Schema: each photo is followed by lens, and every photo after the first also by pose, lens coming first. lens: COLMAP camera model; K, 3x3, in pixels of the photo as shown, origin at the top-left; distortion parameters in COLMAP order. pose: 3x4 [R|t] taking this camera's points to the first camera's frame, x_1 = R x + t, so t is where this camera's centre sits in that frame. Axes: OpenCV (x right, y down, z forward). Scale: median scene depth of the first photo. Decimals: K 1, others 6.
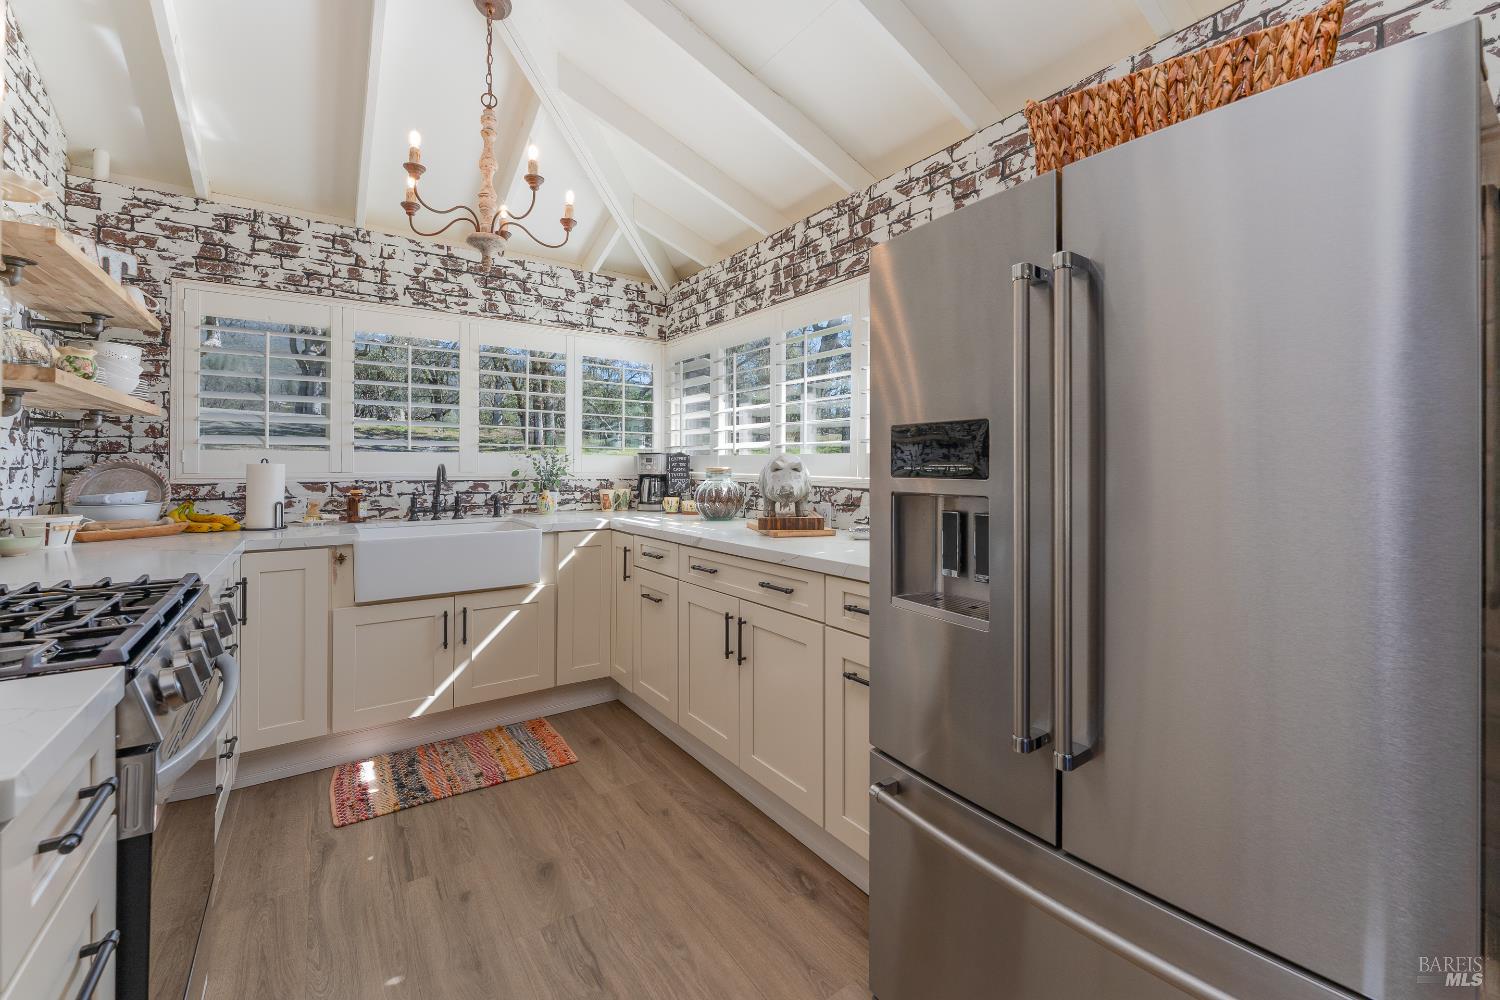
lens RADIAL K [[611.3, 0, 753.1], [0, 611.3, 468.1], [0, 0, 1]] dist [-0.005684, 0.000165]
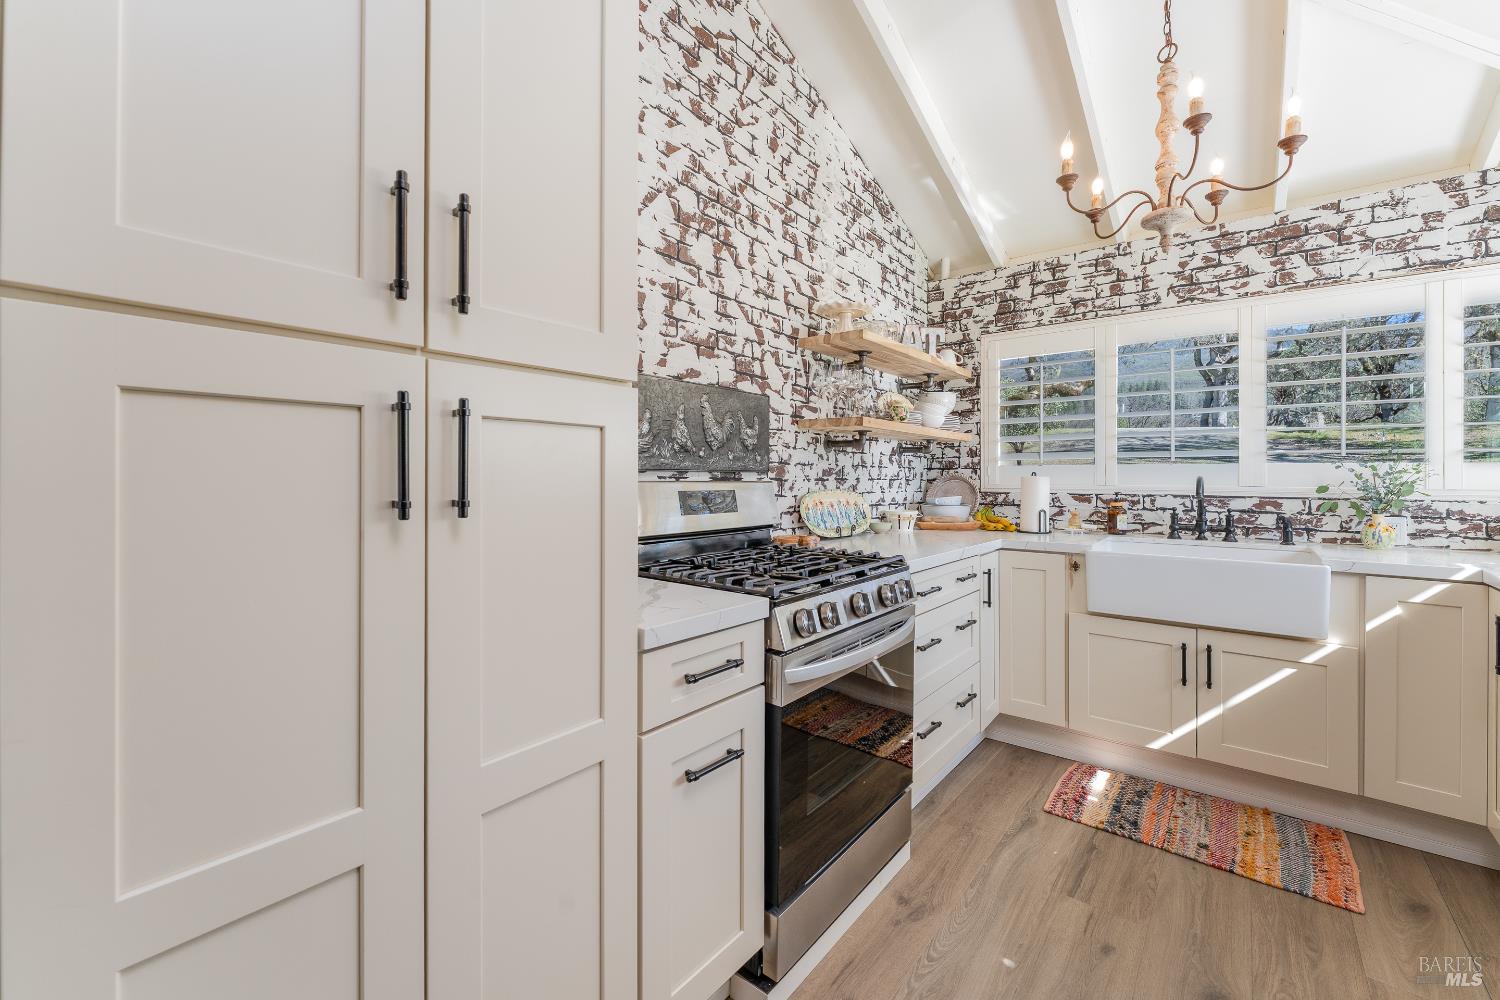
lens RADIAL K [[608.8, 0, 752.7], [0, 608.8, 478.8], [0, 0, 1]] dist [-0.000192, -0.000359]
pose [[0.279589, 0.003431, -0.960114, 0.153352], [-0.006658, 0.999976, 0.001634, -0.001094], [0.960097, 0.005936, 0.279606, 0.138455]]
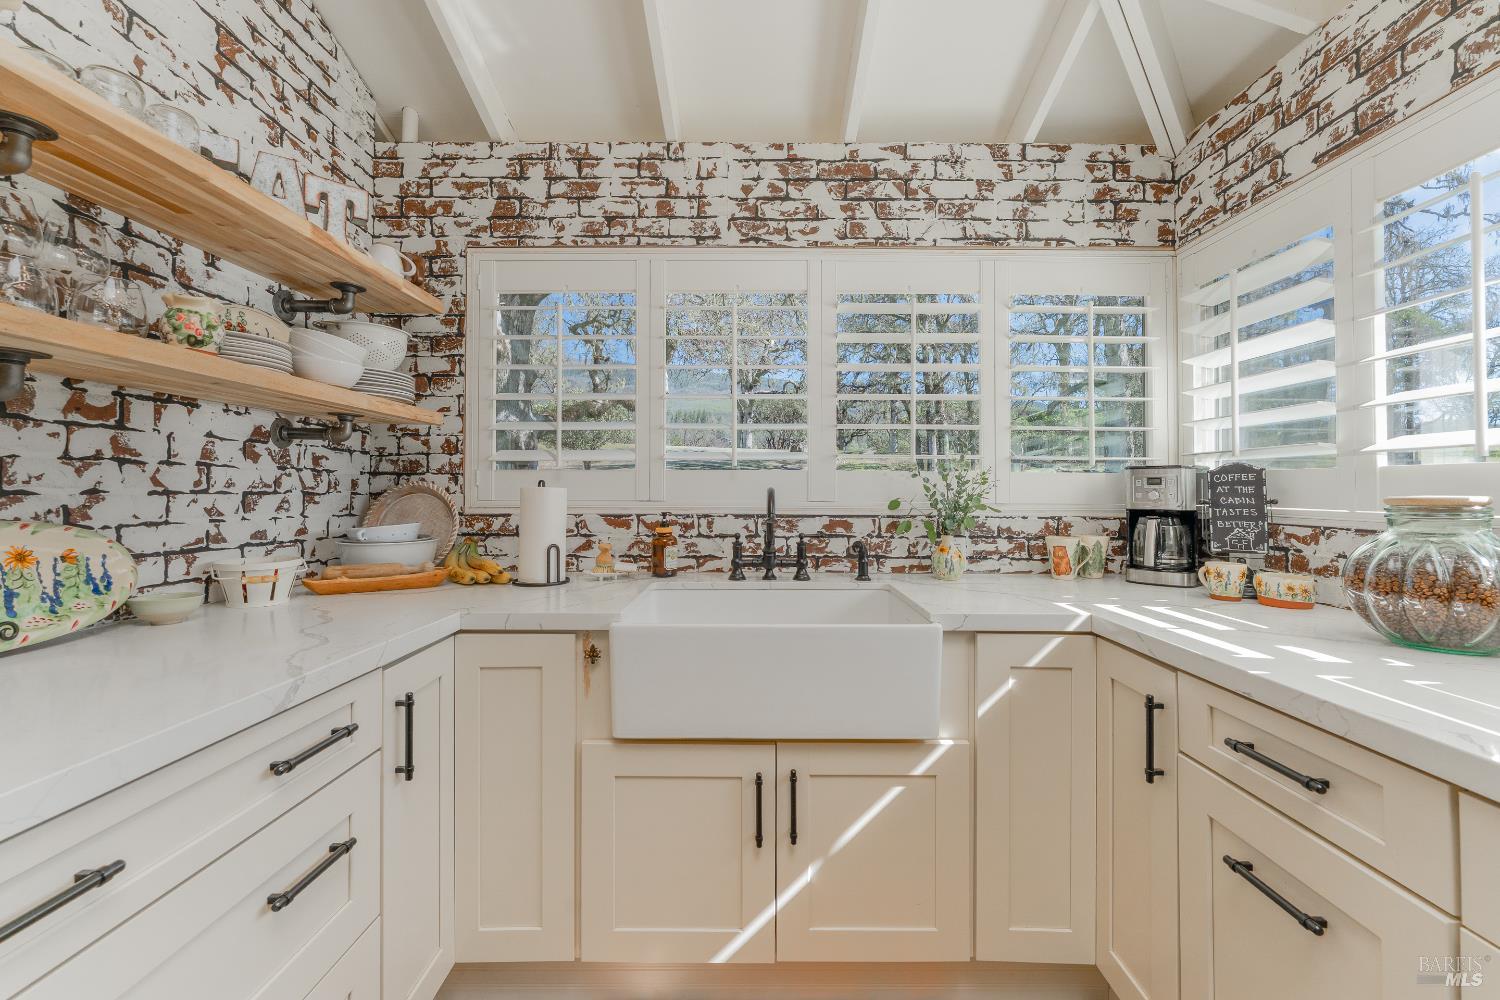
lens RADIAL K [[611.3, 0, 753.1], [0, 611.3, 468.1], [0, 0, 1]] dist [-0.005684, 0.000165]
pose [[0.813692, -0.020466, -0.580936, -0.185416], [-0.004924, 0.999102, -0.042094, -0.001132], [0.581275, 0.037112, 0.812860, 0.519375]]
